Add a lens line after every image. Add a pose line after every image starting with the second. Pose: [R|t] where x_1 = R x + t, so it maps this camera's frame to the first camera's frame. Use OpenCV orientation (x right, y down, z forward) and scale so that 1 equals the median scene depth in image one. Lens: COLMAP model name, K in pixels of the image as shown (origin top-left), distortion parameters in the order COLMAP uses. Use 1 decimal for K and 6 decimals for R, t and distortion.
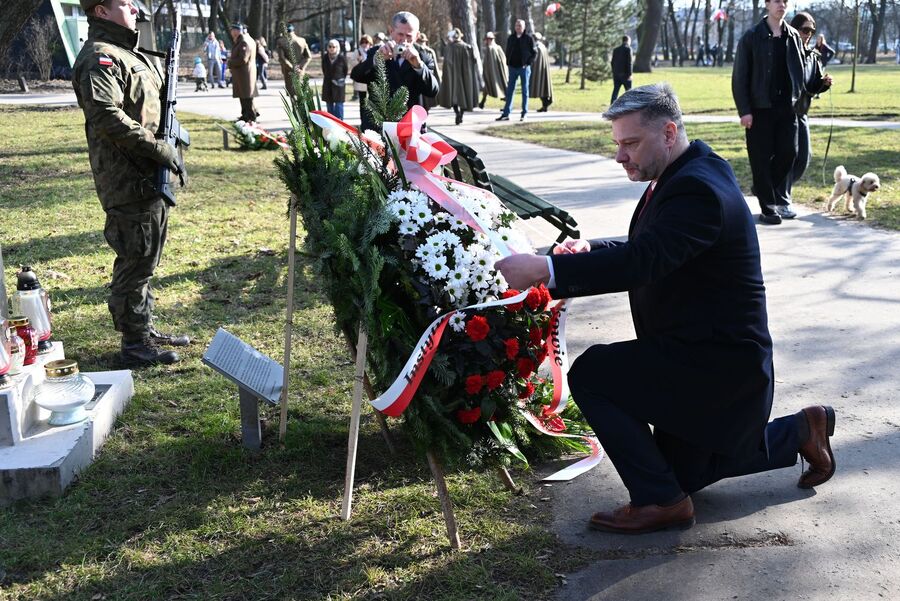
lens RADIAL K [[1160.4, 0, 450.0], [0, 1160.4, 300.5], [0, 0, 1]] dist [0.009677, -0.024766]
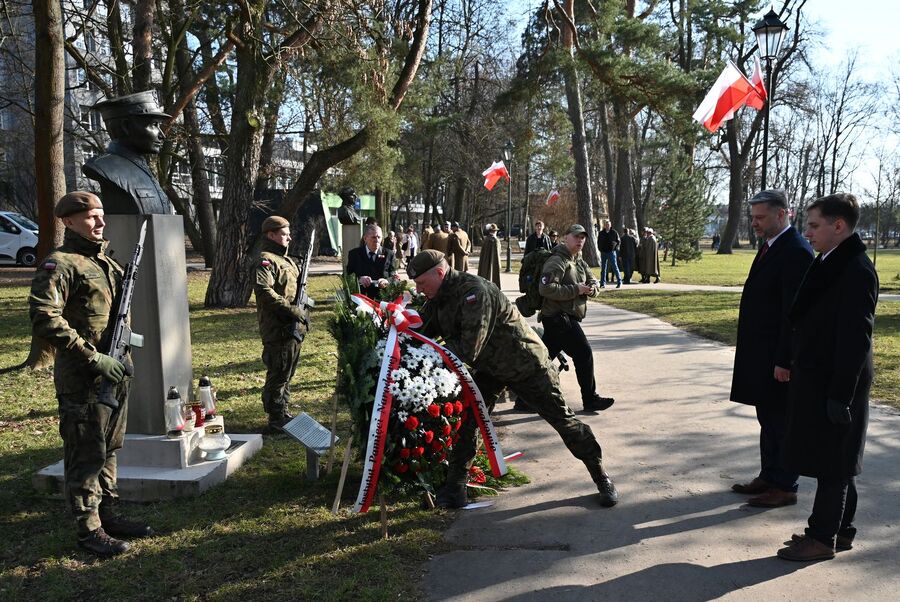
lens RADIAL K [[841.9, 0, 450.0], [0, 841.9, 301.0], [0, 0, 1]] dist [0.000495, 0.004869]
pose [[0.978380, 0.021196, -0.205728, 0.257041], [-0.047377, 0.991252, -0.123183, 0.002516], [0.201318, 0.130267, 0.970825, -0.213468]]
